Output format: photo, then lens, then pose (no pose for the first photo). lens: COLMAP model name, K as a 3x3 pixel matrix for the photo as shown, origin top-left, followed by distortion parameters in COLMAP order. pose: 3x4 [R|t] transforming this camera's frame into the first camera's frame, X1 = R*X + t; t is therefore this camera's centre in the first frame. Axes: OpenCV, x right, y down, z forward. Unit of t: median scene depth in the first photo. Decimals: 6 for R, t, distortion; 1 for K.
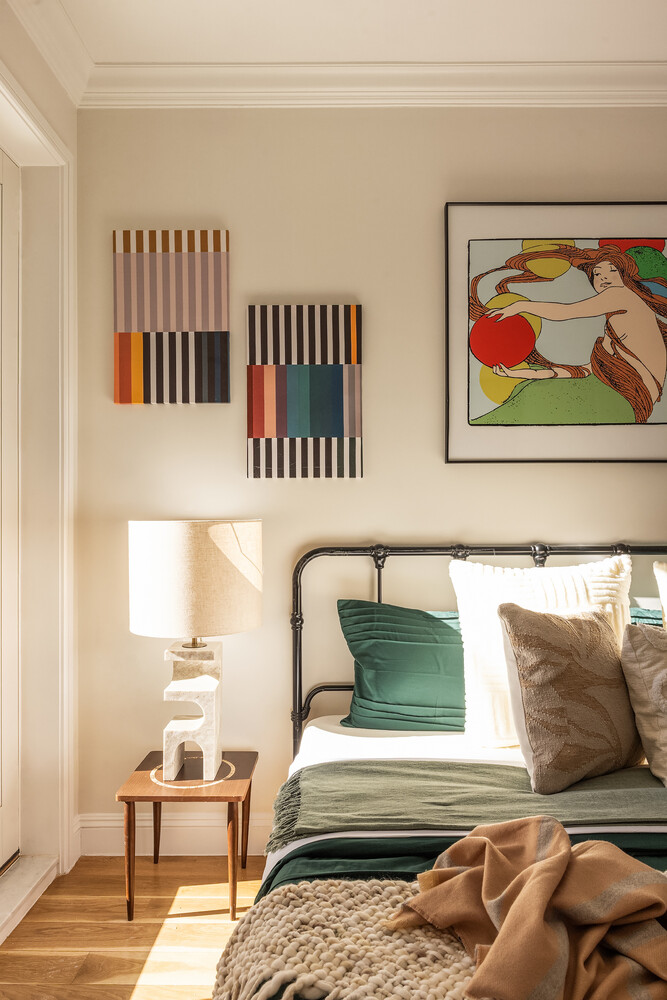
lens RADIAL K [[709.9, 0, 333.7], [0, 709.9, 503.0], [0, 0, 1]] dist [0.014408, 0.001632]
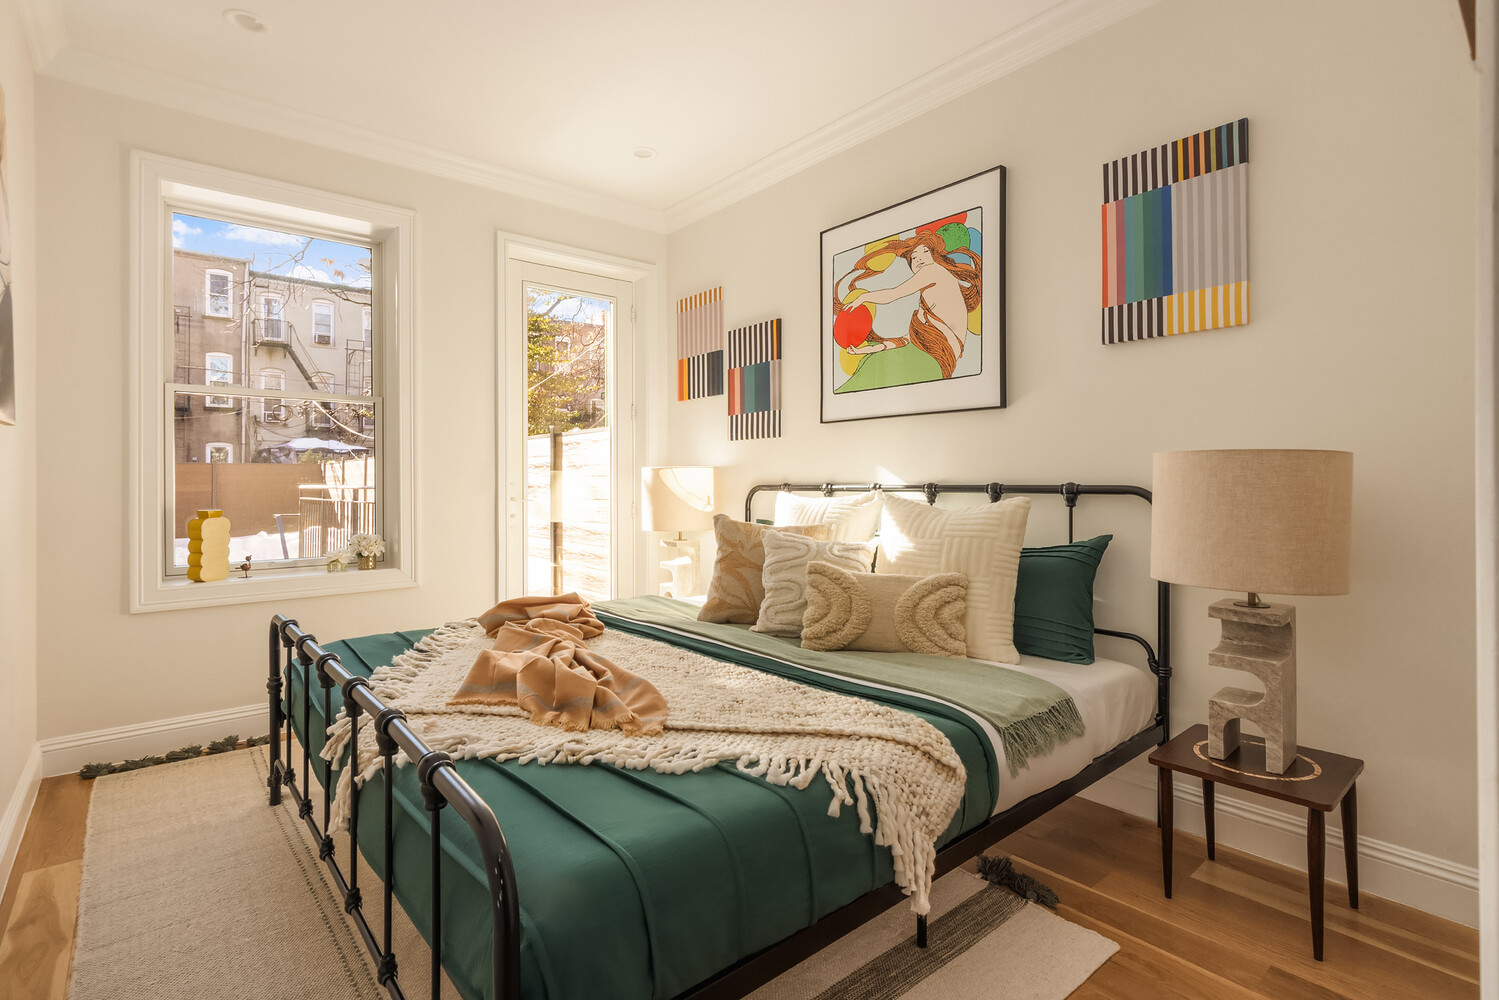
lens RADIAL K [[731.7, 0, 749.6], [0, 731.7, 489.8], [0, 0, 1]] dist [-0.000760, 0.000169]
pose [[0.644849, 0.005858, -0.764288, 1.146422], [0.039001, 0.998416, 0.040558, 0.009746], [0.763314, -0.055962, 0.643599, -0.032265]]
